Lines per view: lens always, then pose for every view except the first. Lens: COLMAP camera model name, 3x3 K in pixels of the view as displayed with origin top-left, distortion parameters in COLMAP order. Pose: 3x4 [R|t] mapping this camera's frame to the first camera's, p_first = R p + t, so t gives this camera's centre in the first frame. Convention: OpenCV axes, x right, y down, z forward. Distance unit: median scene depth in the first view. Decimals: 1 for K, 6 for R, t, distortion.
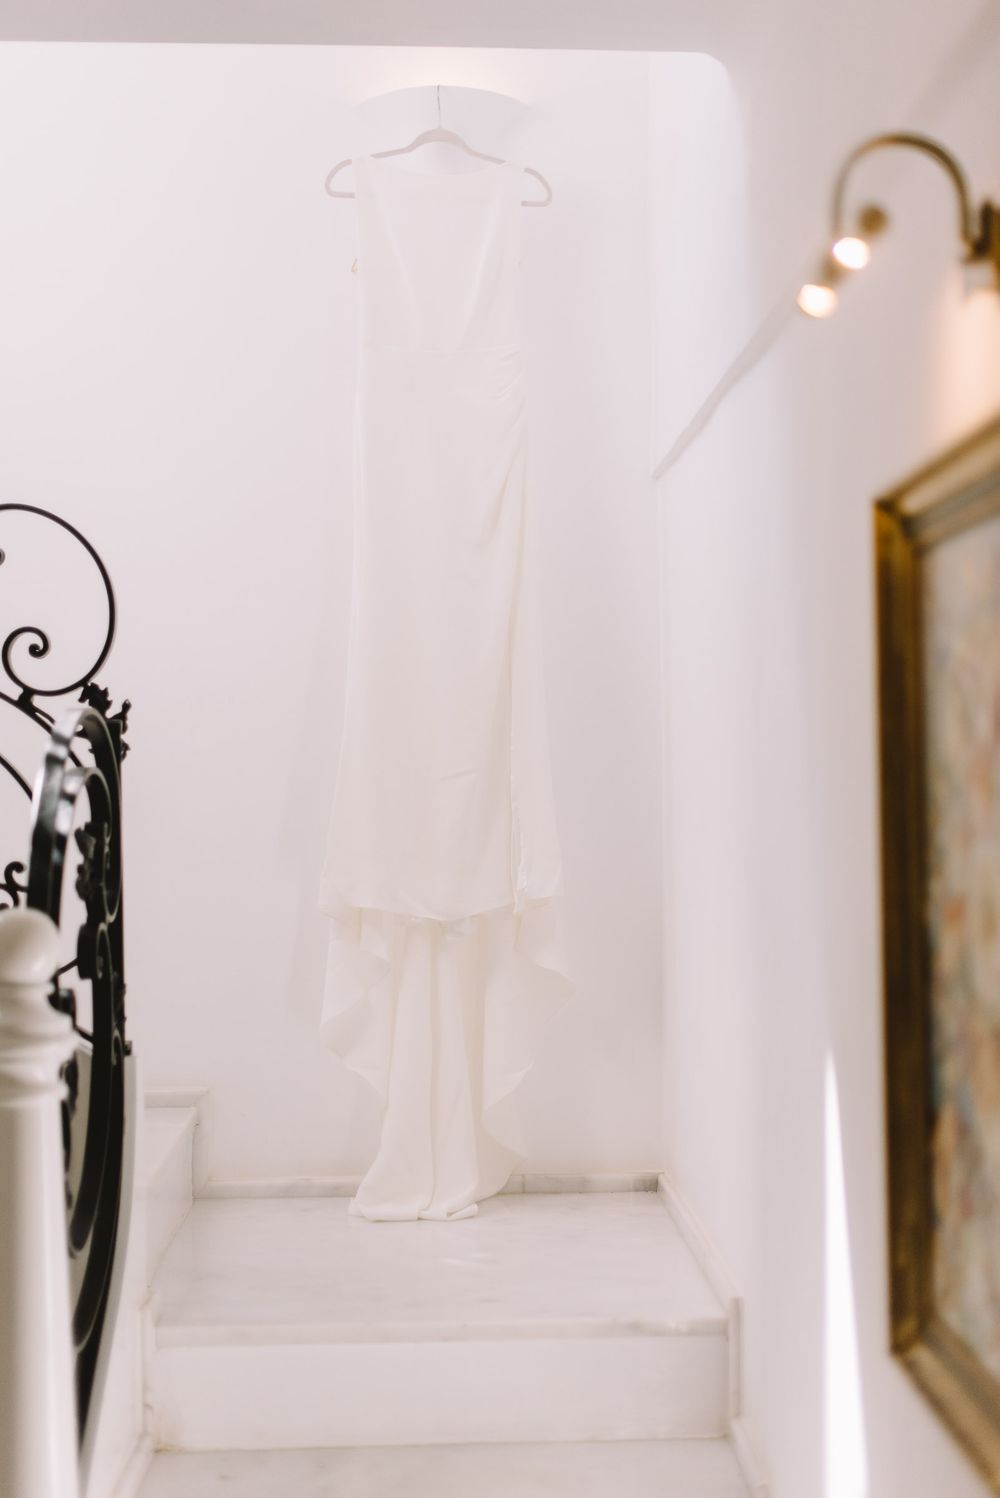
lens RADIAL K [[2119.0, 0, 500.1], [0, 2119.0, 749.8], [0, 0, 1]] dist [-0.009827, 0.000000]
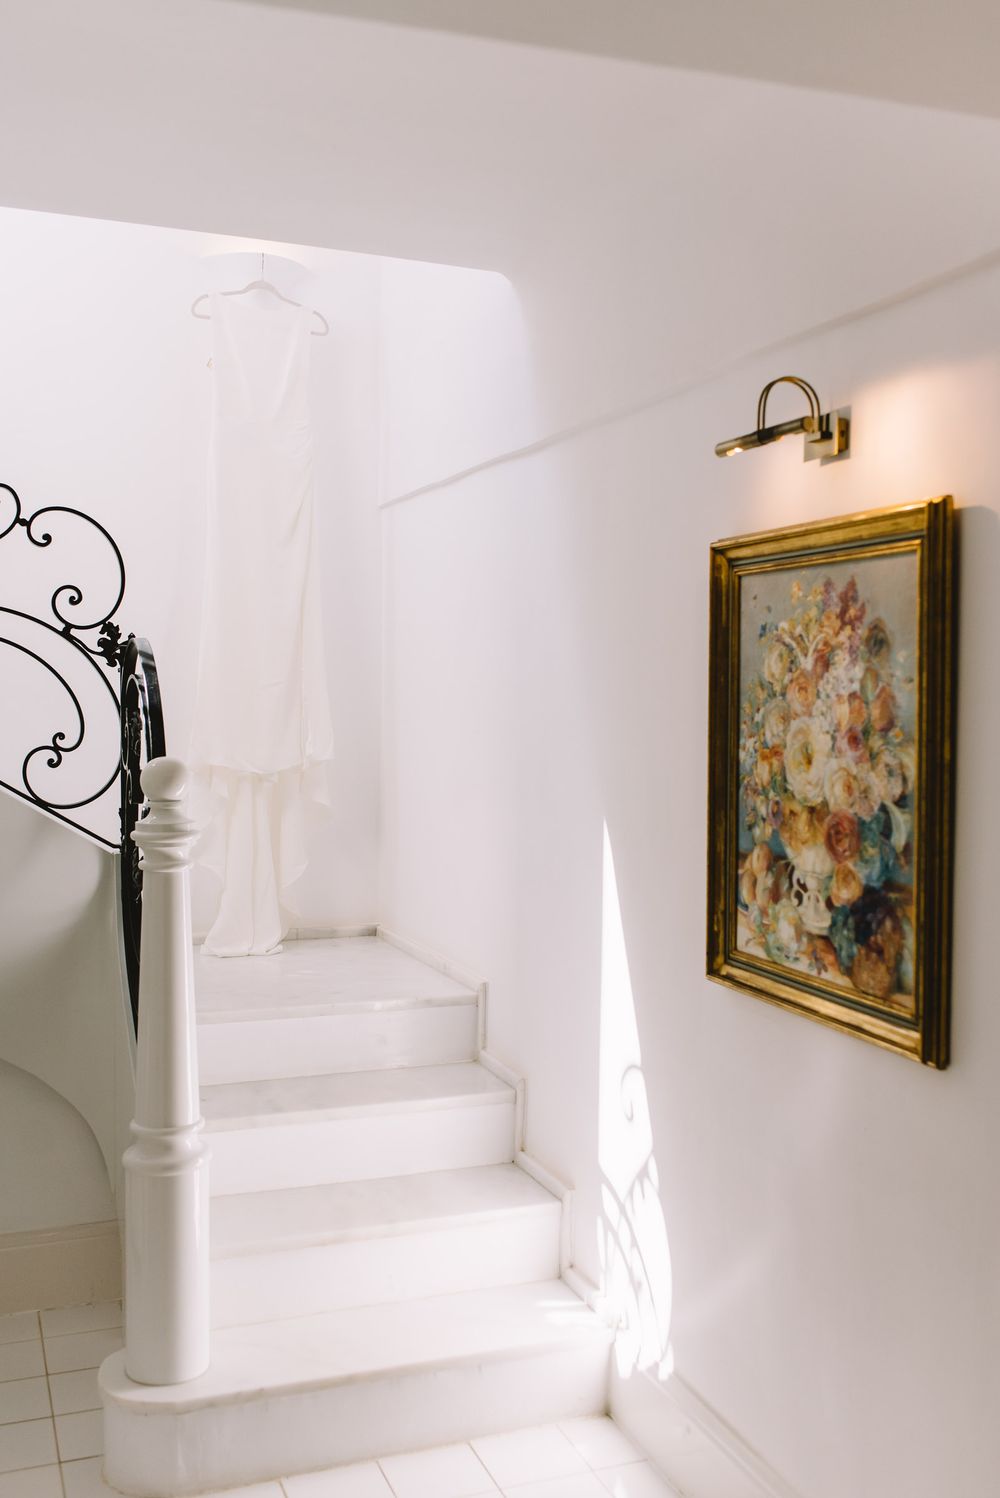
lens RADIAL K [[1425.7, 0, 499.8], [0, 1425.7, 748.7], [0, 0, 1]] dist [-0.001526, 0.000000]
pose [[0.946874, 0.005576, 0.321558, -0.206693], [-0.021808, 0.998662, 0.046898, 0.005737], [-0.320866, -0.051419, 0.945728, -0.096960]]
